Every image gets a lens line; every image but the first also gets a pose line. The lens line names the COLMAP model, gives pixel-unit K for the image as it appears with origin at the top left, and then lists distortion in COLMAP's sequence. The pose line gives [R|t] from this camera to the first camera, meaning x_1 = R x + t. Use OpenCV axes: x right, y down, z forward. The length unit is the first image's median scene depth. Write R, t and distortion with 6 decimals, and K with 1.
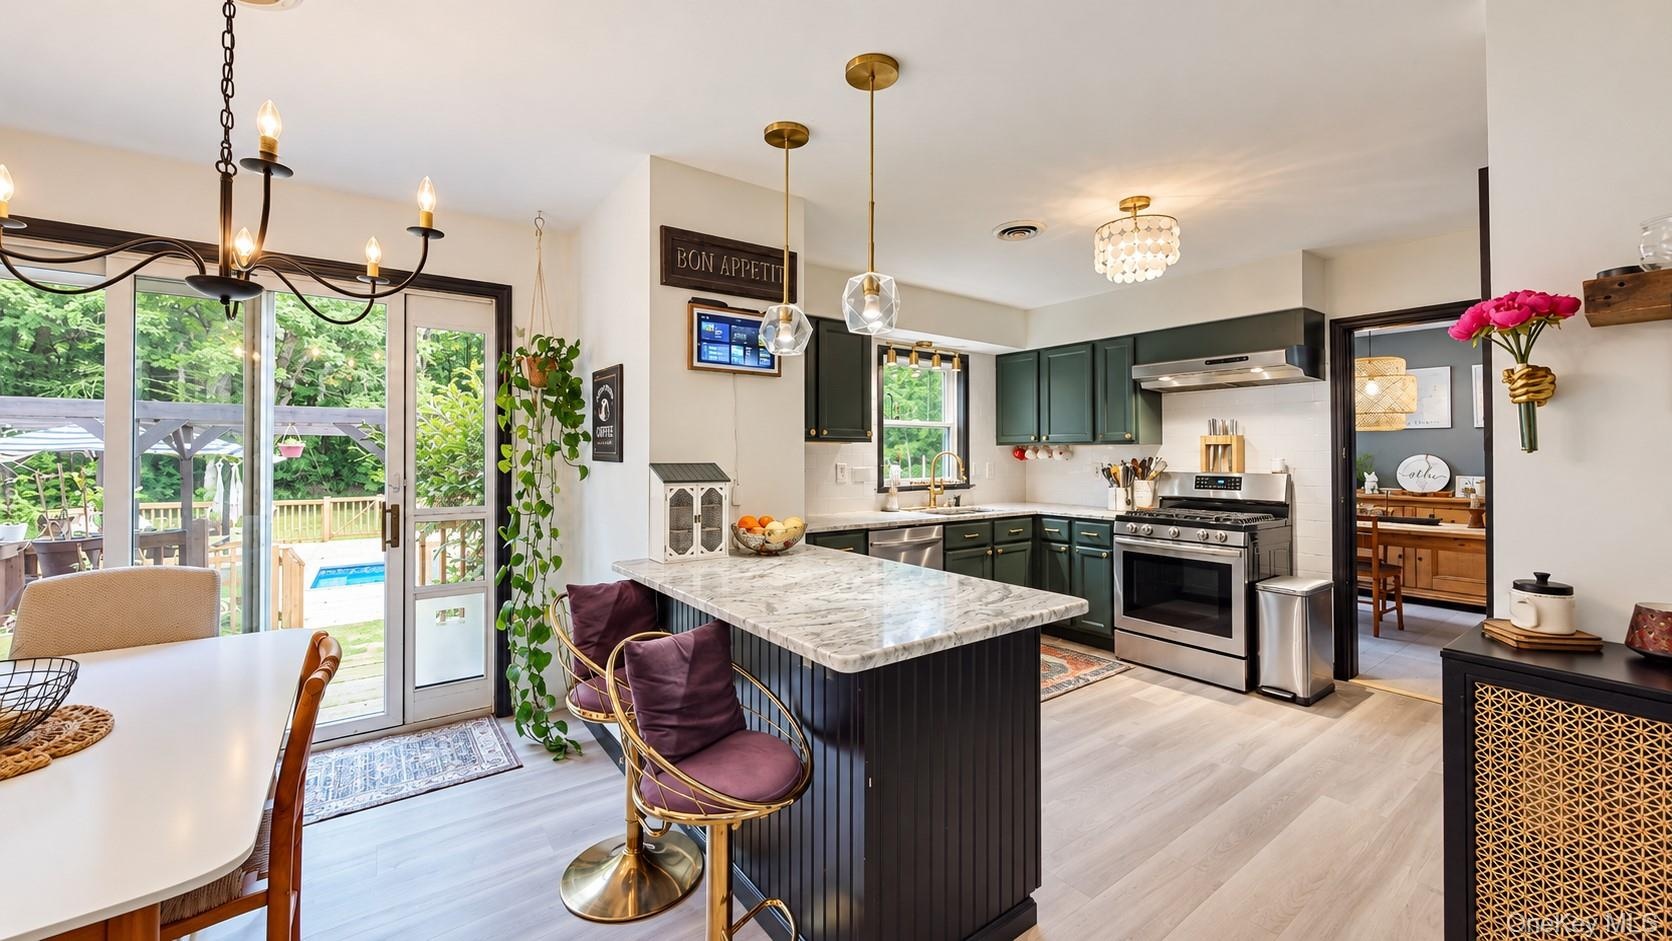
lens RADIAL K [[621.3, 0, 829.7], [0, 621.3, 452.2], [0, 0, 1]] dist [0.039460, 0.000073]
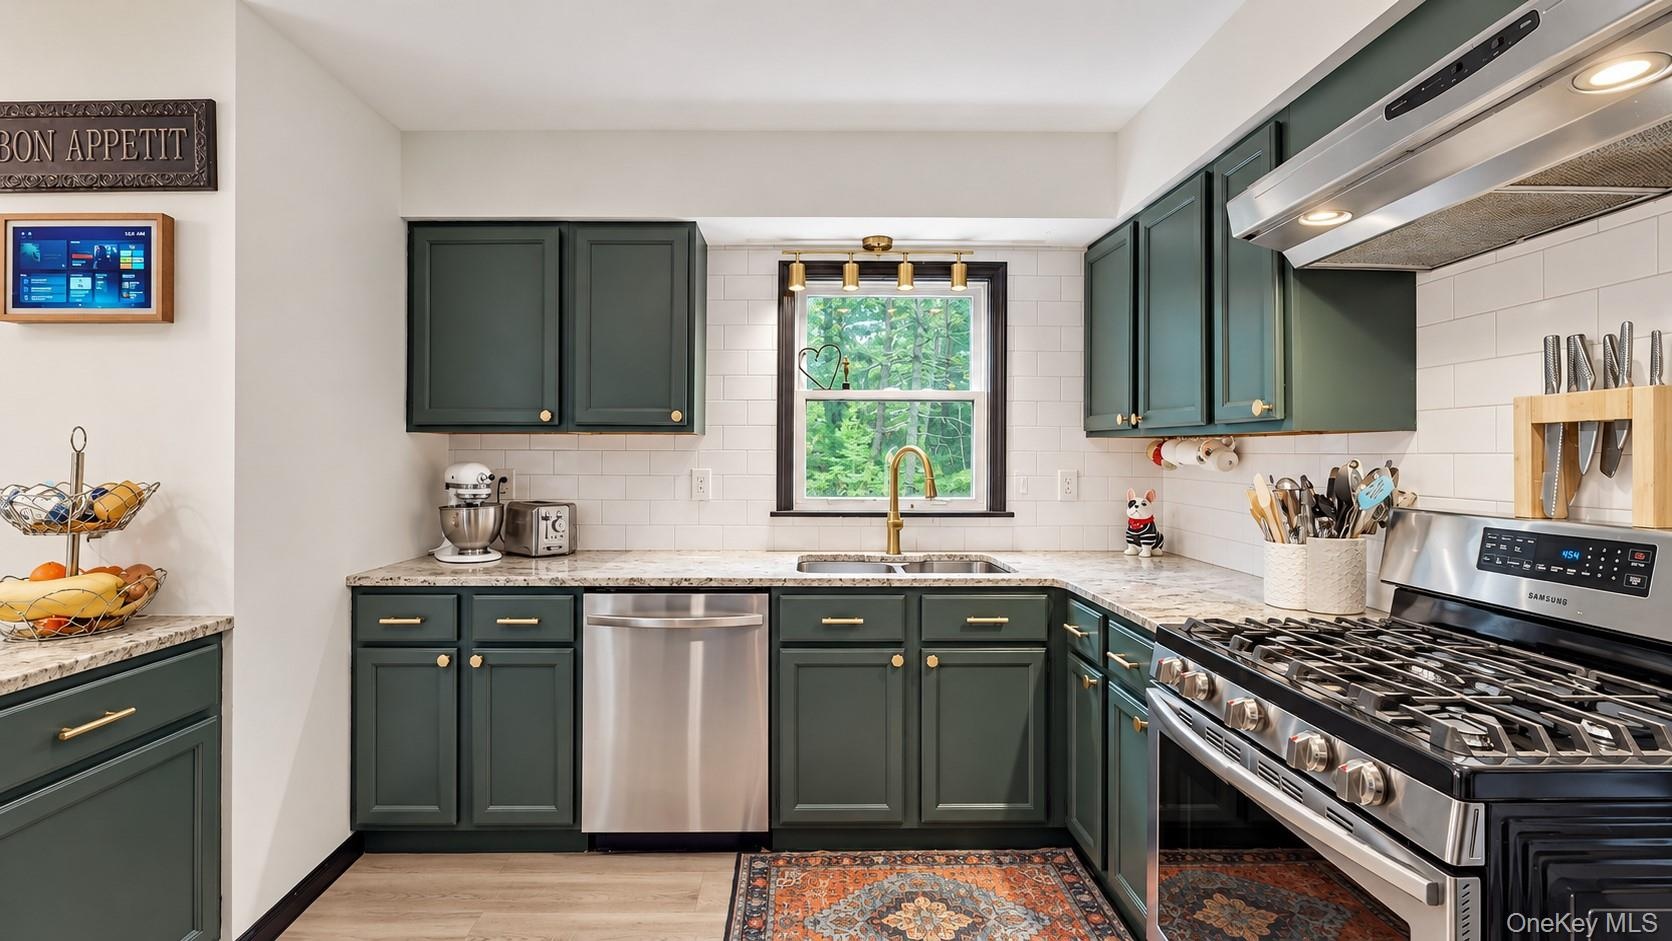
lens RADIAL K [[687.5, 0, 829.0], [0, 687.5, 441.2], [0, 0, 1]] dist [-0.002606, 0.000106]
pose [[0.821157, -0.004753, -0.570682, 0.503506], [0.000772, 0.999974, -0.007217, -0.002505], [0.570702, 0.005485, 0.821139, 0.533516]]
